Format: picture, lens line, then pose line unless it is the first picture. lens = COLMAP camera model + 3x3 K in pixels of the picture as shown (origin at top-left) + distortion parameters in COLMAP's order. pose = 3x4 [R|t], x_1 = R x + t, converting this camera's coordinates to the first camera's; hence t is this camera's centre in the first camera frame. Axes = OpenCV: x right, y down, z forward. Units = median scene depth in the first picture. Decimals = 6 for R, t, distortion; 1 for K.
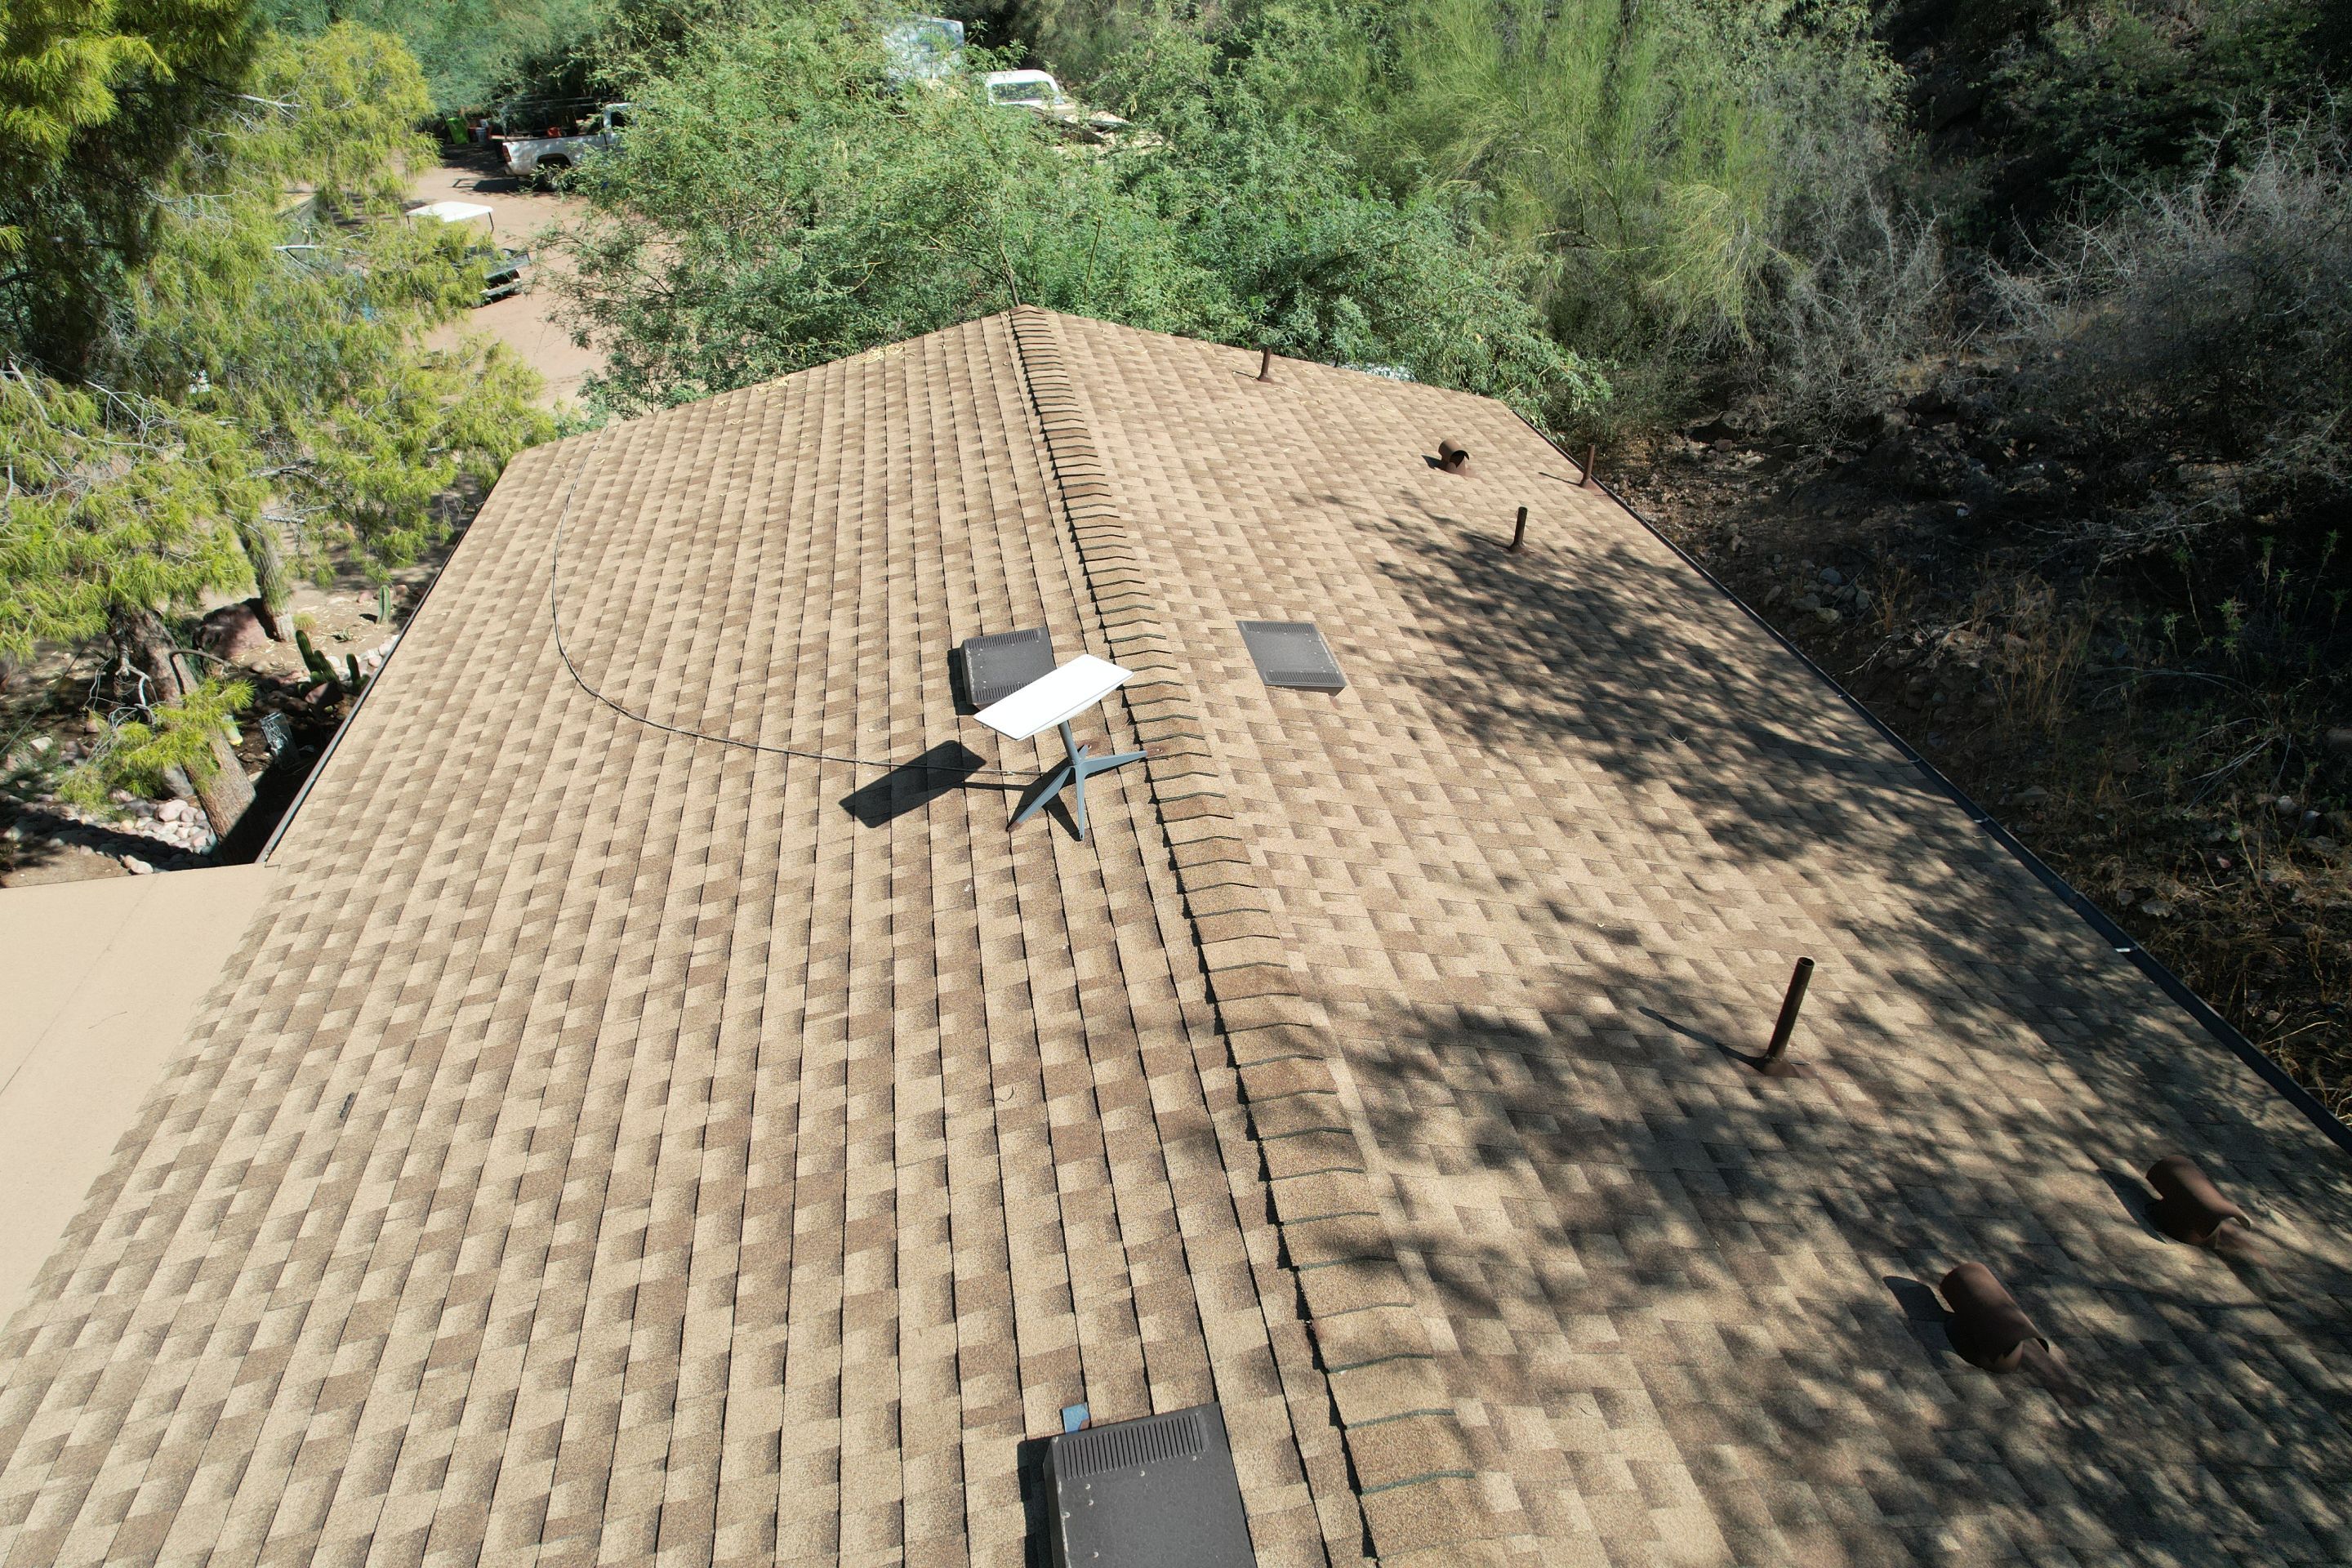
lens RADIAL K [[1502.4, 0, 1166.6], [0, 1502.4, 800.3], [0, 0, 1]] dist [-0.079600, 0.068784]
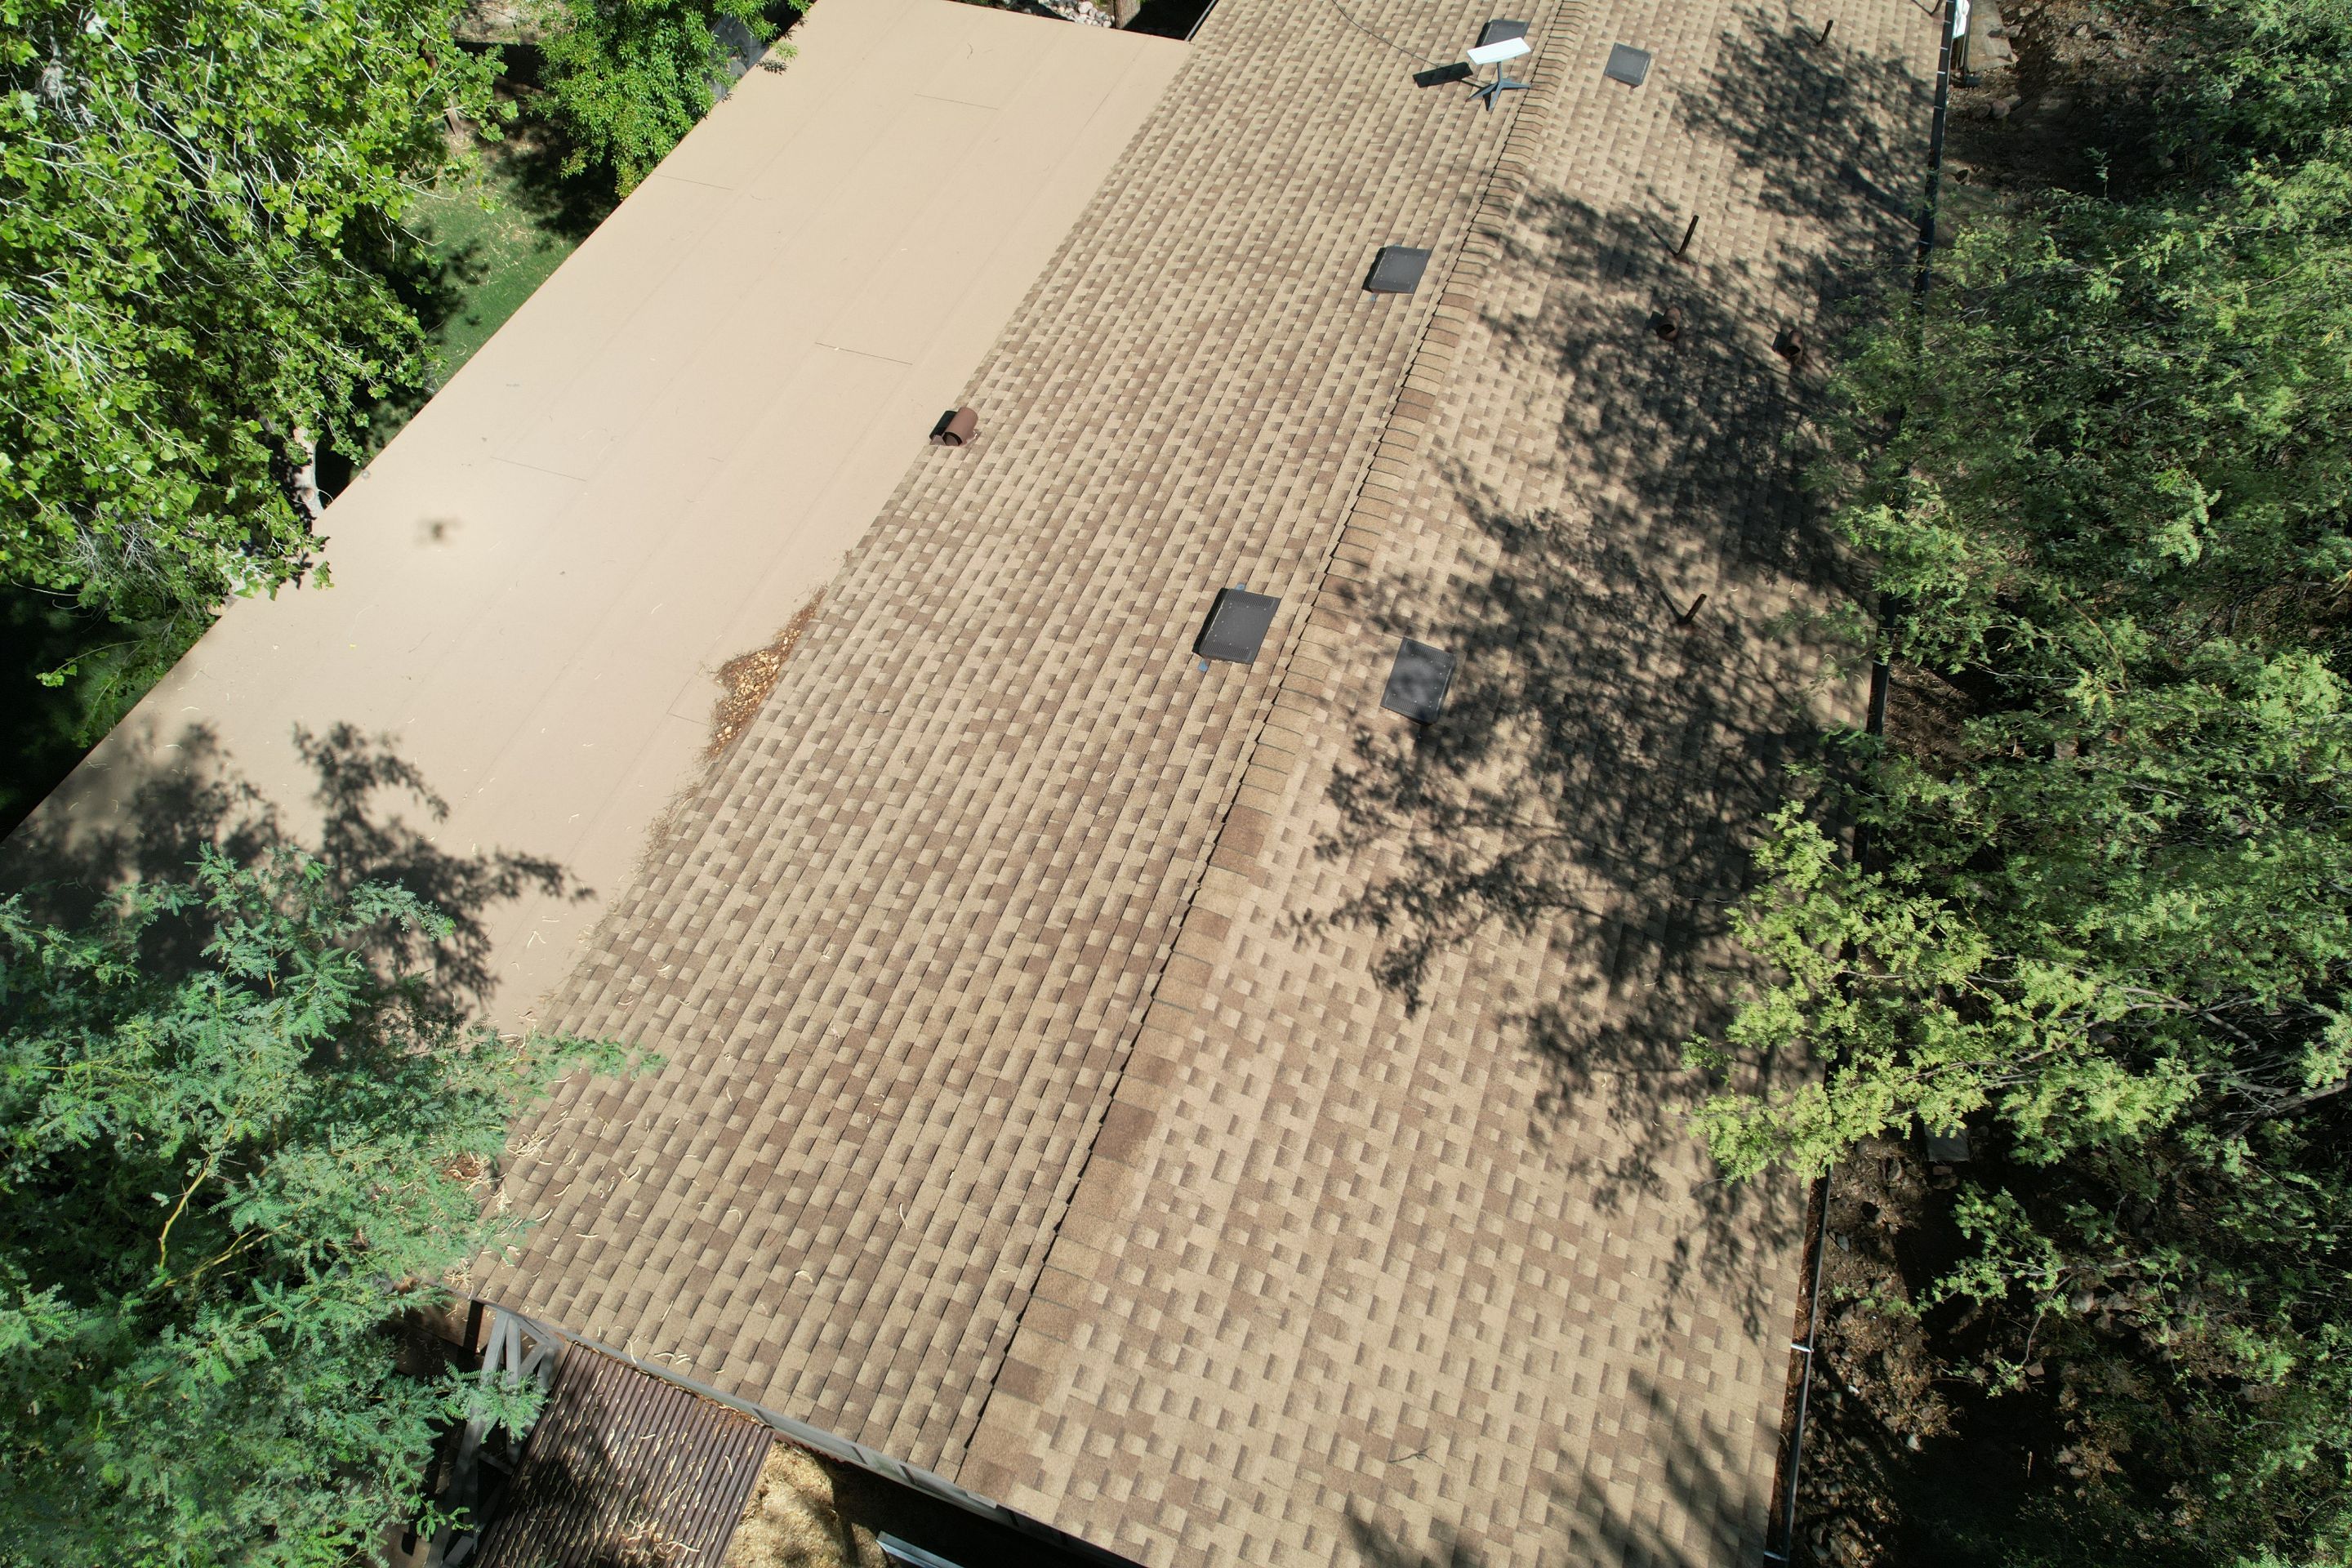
lens RADIAL K [[1502.4, 0, 1166.6], [0, 1502.4, 800.3], [0, 0, 1]] dist [-0.079600, 0.068784]
pose [[0.873004, 0.401840, -0.276385, 0.636734], [-0.262699, 0.864899, 0.427714, 0.109145], [0.410918, -0.300791, 0.860623, -1.783416]]
